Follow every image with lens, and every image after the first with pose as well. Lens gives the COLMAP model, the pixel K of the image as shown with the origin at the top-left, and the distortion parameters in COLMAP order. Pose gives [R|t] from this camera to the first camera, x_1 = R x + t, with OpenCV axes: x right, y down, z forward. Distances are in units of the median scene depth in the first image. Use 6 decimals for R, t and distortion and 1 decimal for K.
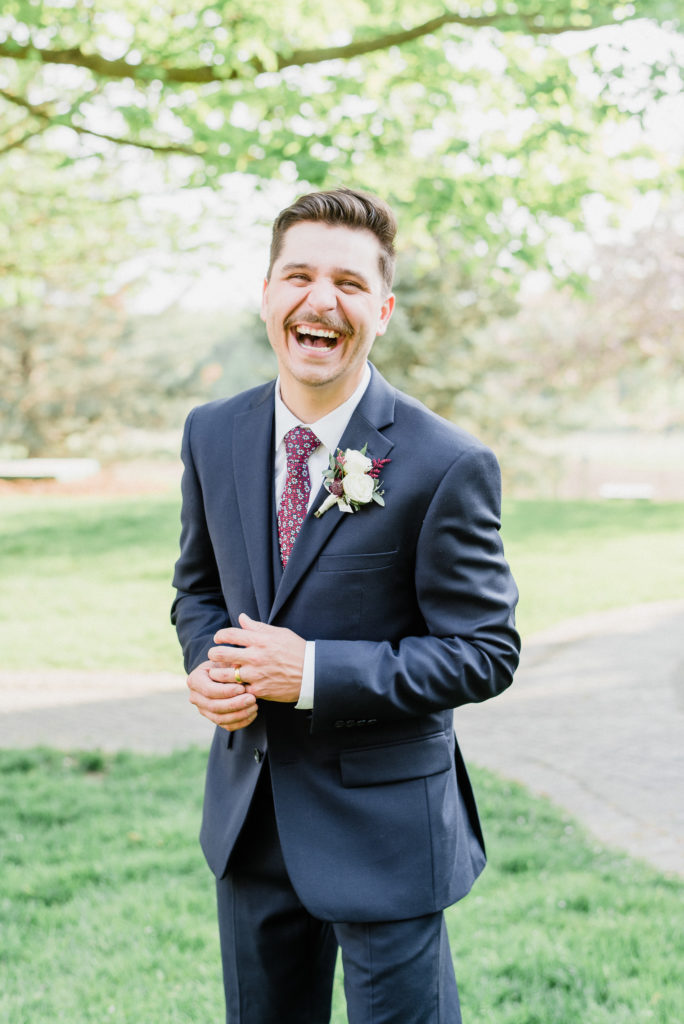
lens RADIAL K [[1641.7, 0, 347.8], [0, 1641.7, 501.2], [0, 0, 1]] dist [-0.035972, 0.000000]
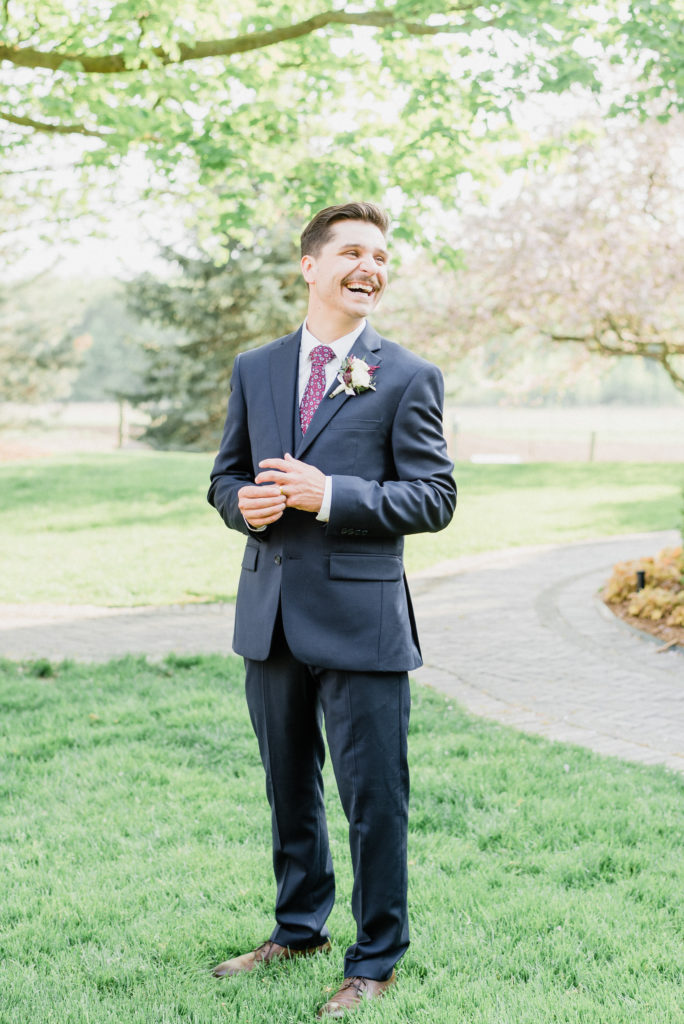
lens RADIAL K [[1641.7, 0, 348.1], [0, 1641.7, 513.0], [0, 0, 1]] dist [-0.035972, 0.000000]
pose [[0.996771, -0.006789, 0.080006, -0.028727], [0.004774, 0.999667, 0.025344, 0.018101], [-0.080151, -0.024880, 0.996472, -0.161005]]
